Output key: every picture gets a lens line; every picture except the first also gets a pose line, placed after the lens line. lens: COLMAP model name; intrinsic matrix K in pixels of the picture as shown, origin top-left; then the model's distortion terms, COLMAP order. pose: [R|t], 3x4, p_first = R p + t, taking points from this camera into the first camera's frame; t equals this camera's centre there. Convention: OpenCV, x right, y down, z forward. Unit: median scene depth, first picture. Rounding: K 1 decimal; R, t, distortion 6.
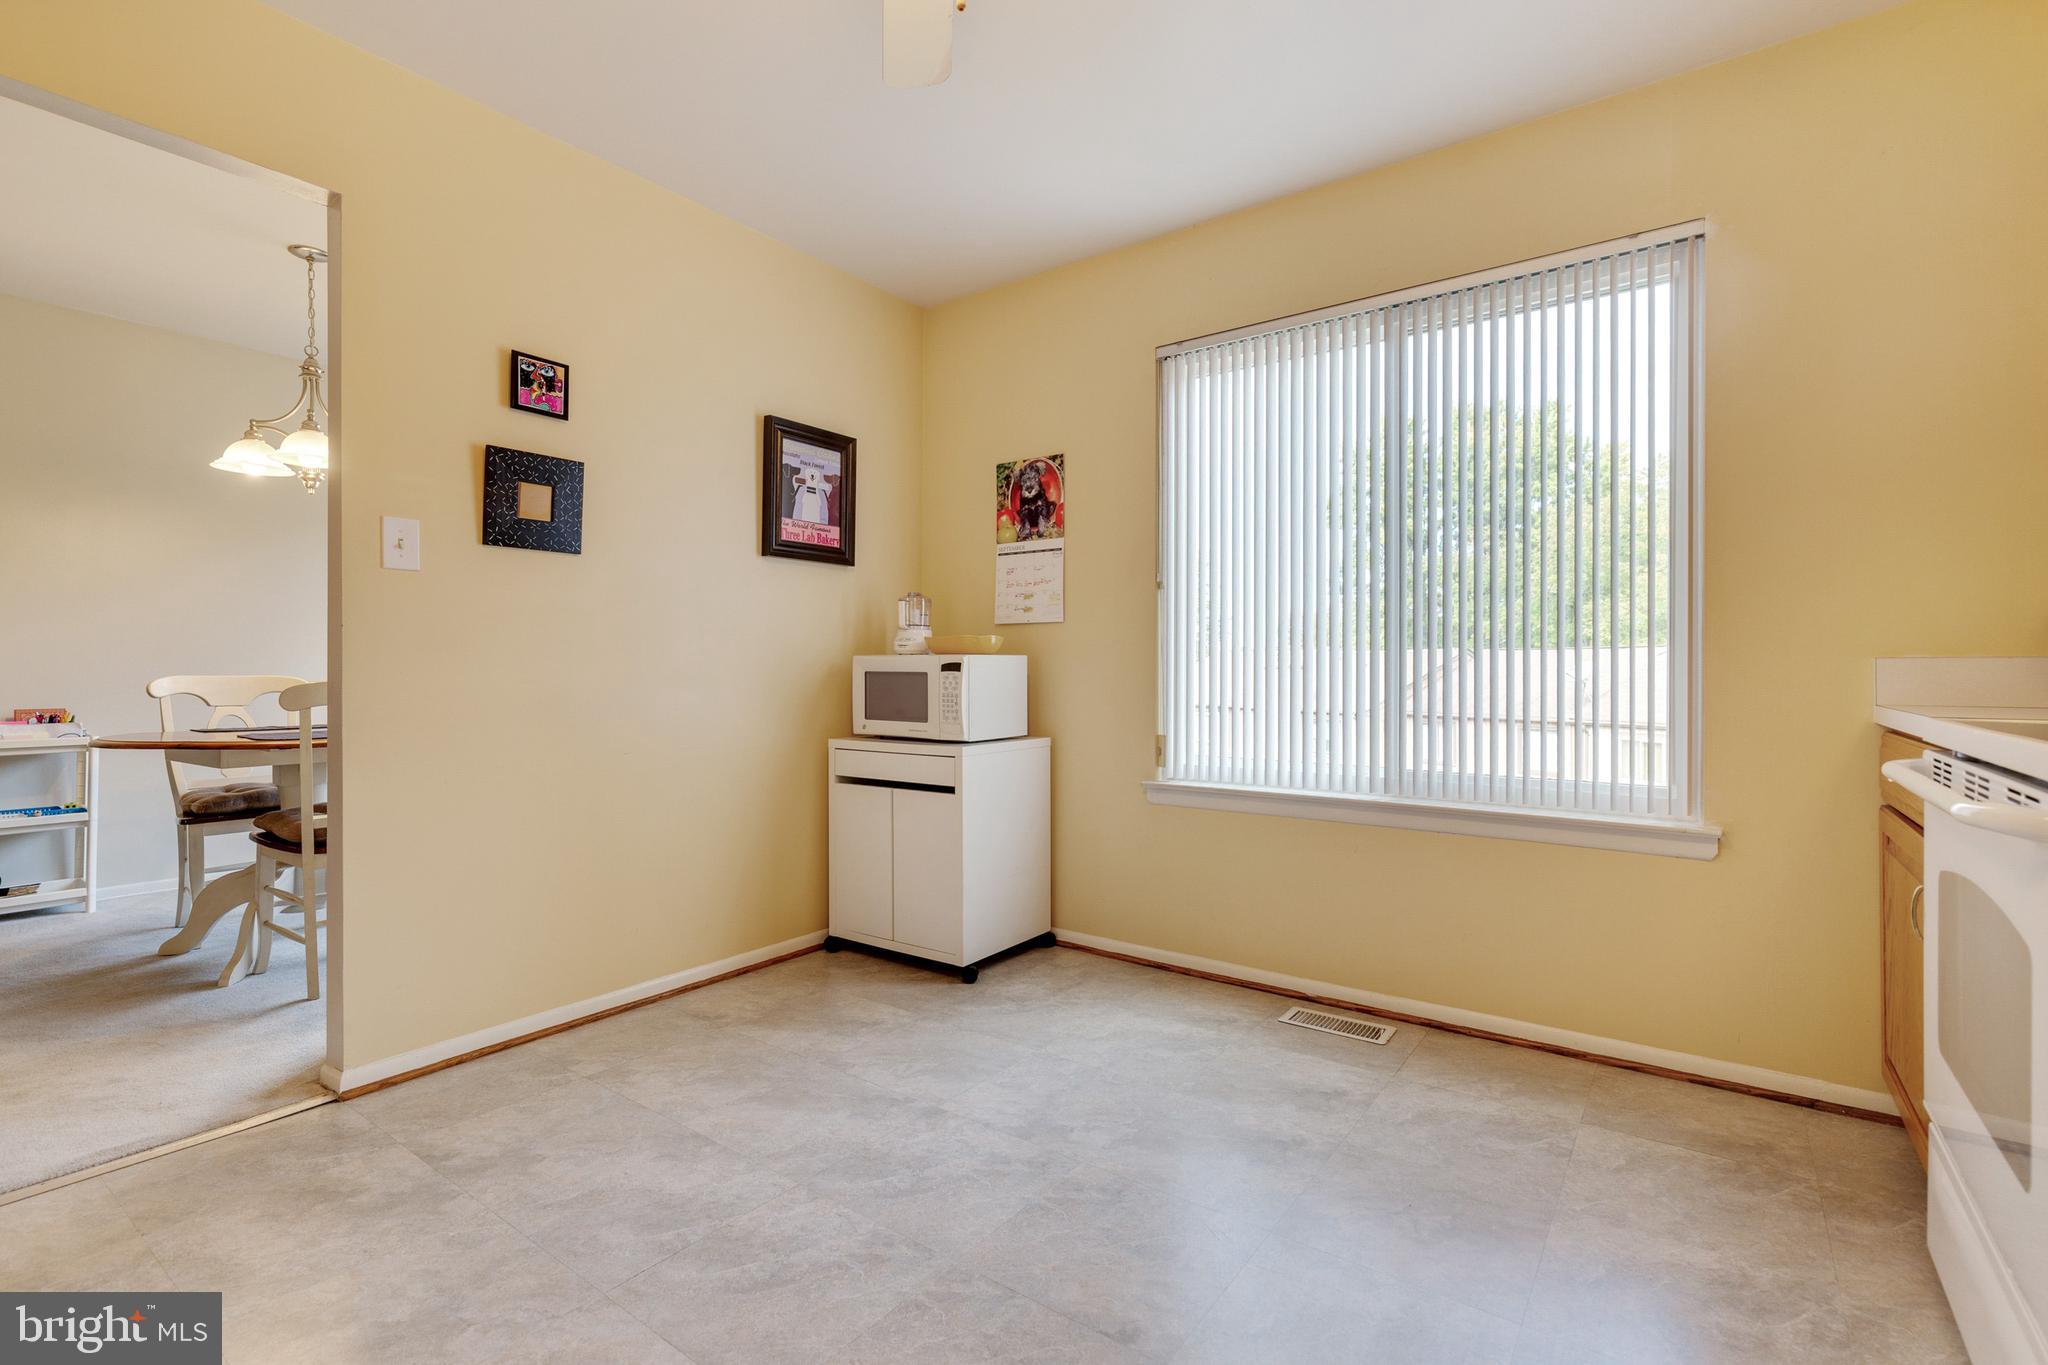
lens RADIAL K [[929.2, 0, 1023.2], [0, 929.2, 667.6], [0, 0, 1]] dist [0.008197, -0.001956]
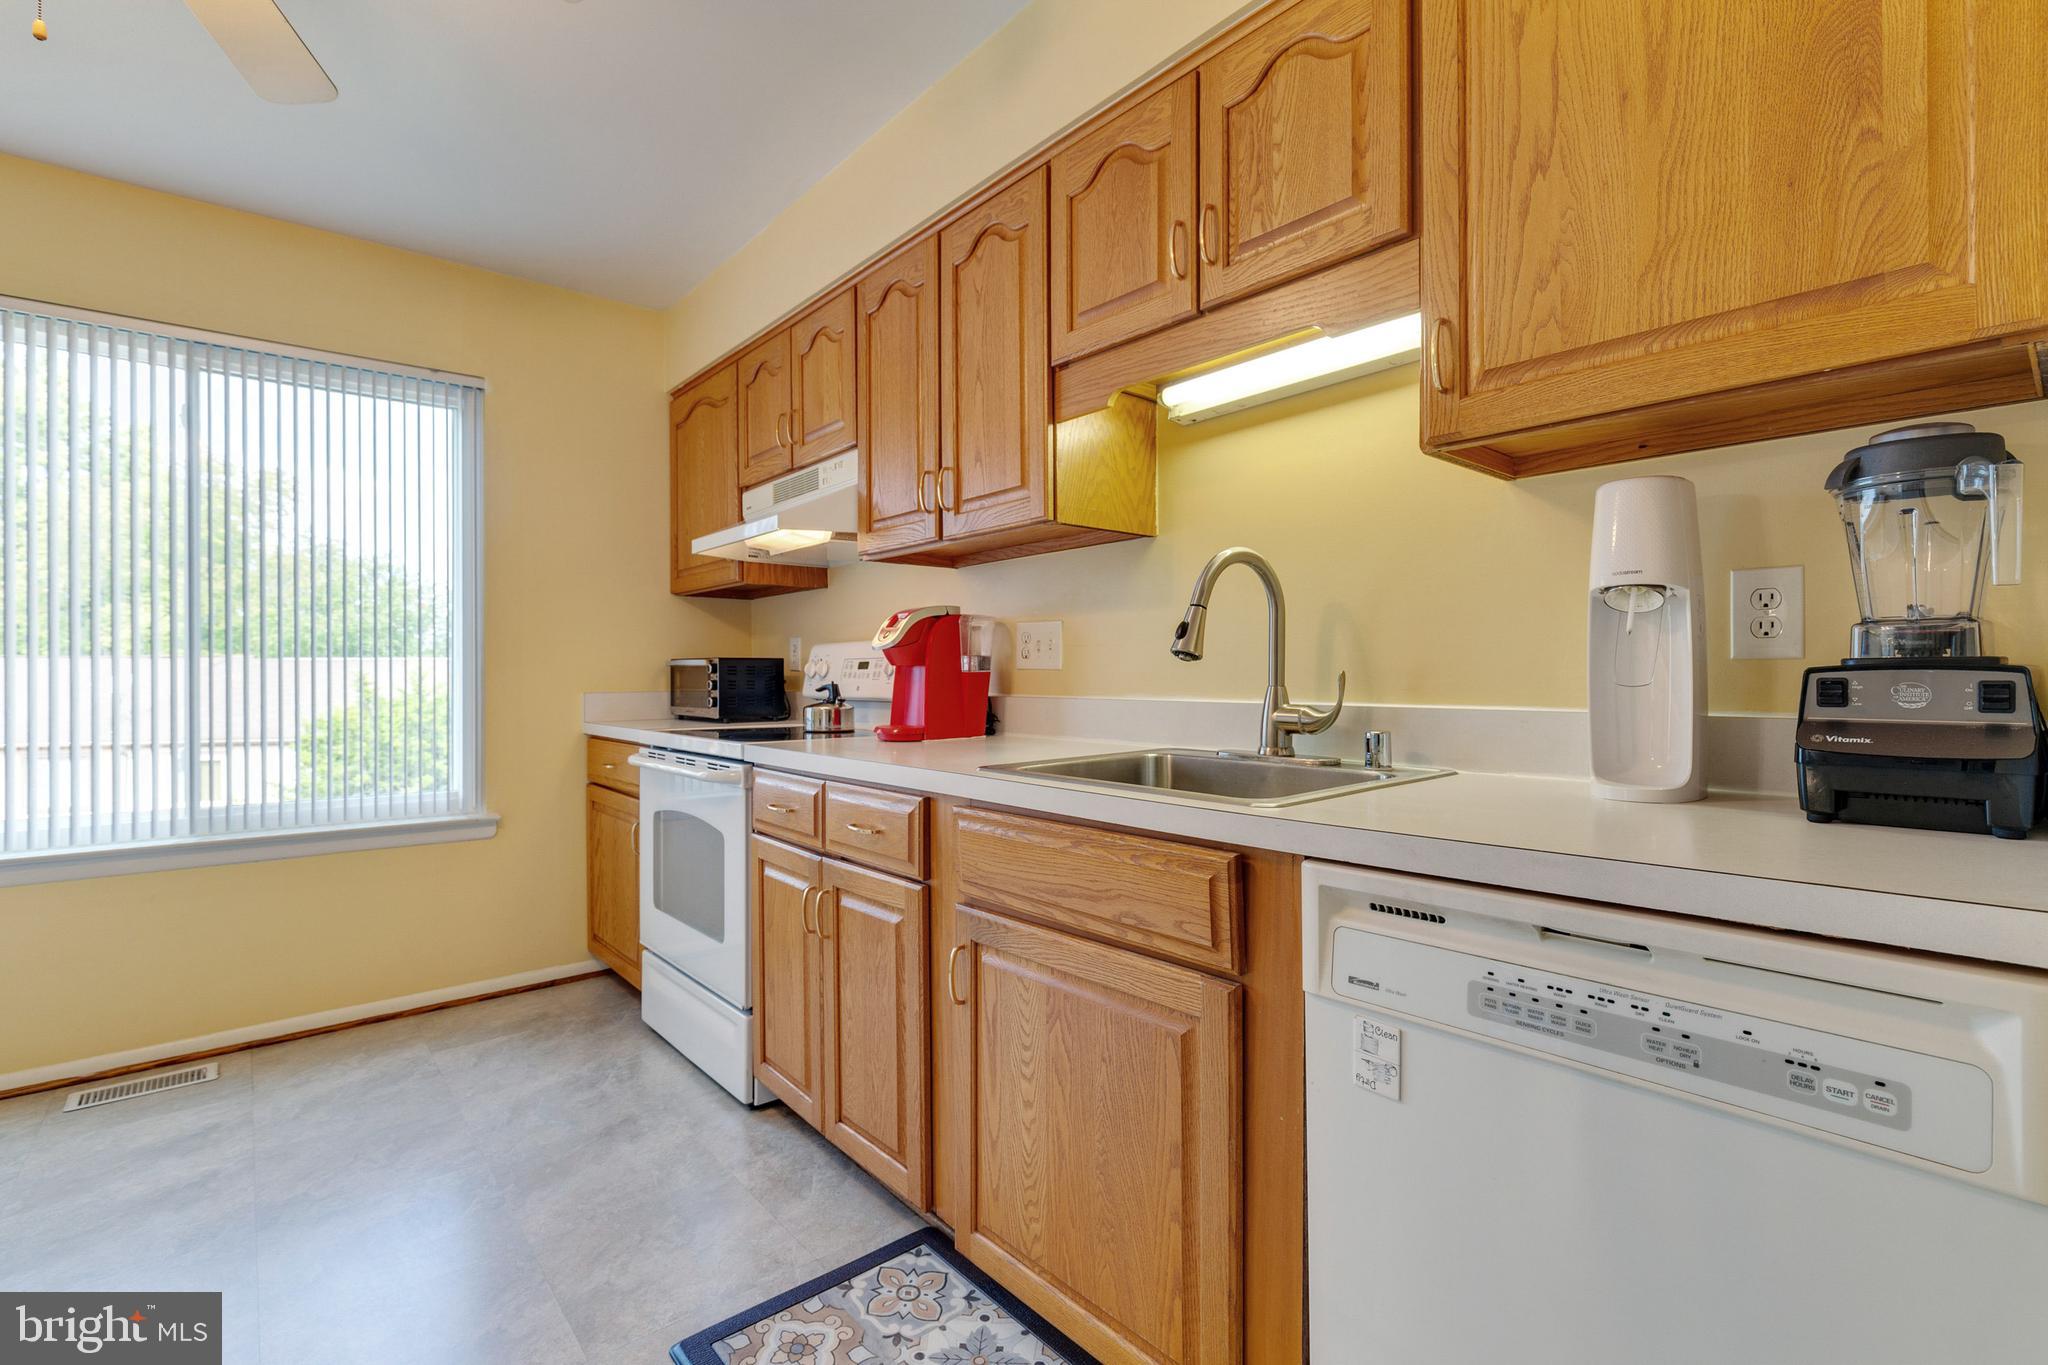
lens RADIAL K [[929.2, 0, 1012.2], [0, 929.2, 677.0], [0, 0, 1]] dist [0.008197, -0.001956]
pose [[0.240022, -0.003618, 0.970761, -0.349264], [0.003522, 0.999990, 0.002856, -0.029683], [-0.970761, 0.002733, 0.240032, -0.078703]]
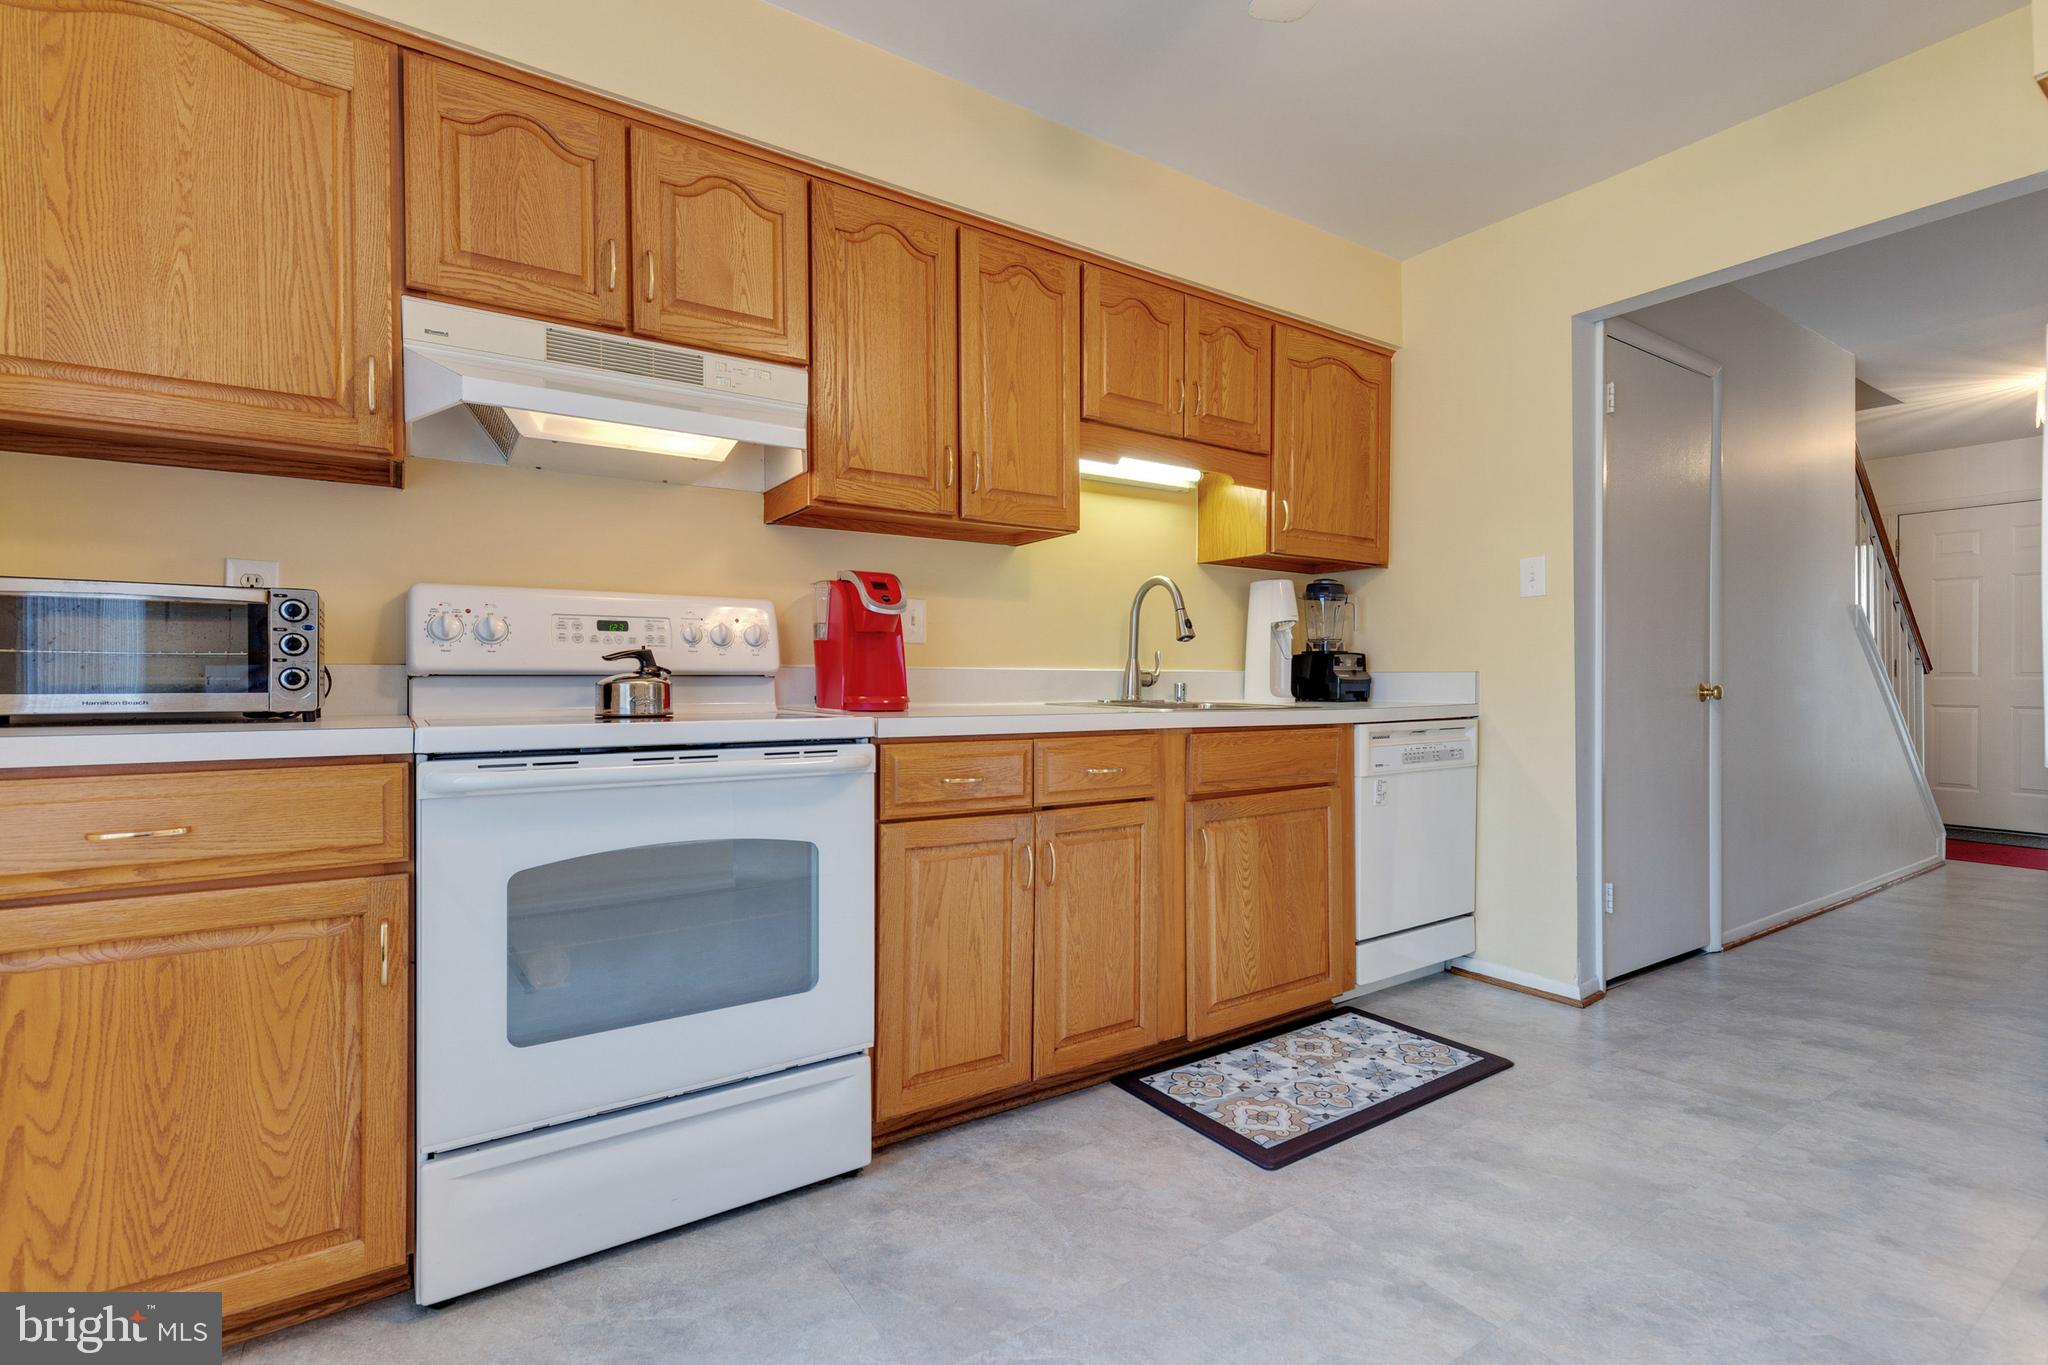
lens RADIAL K [[929.2, 0, 1028.5], [0, 929.2, 685.2], [0, 0, 1]] dist [0.008197, -0.001956]
pose [[-0.940282, -0.002493, 0.340388, 0.057166], [-0.000778, 0.999986, 0.005174, 0.003809], [-0.340397, 0.004601, -0.940271, 0.927596]]
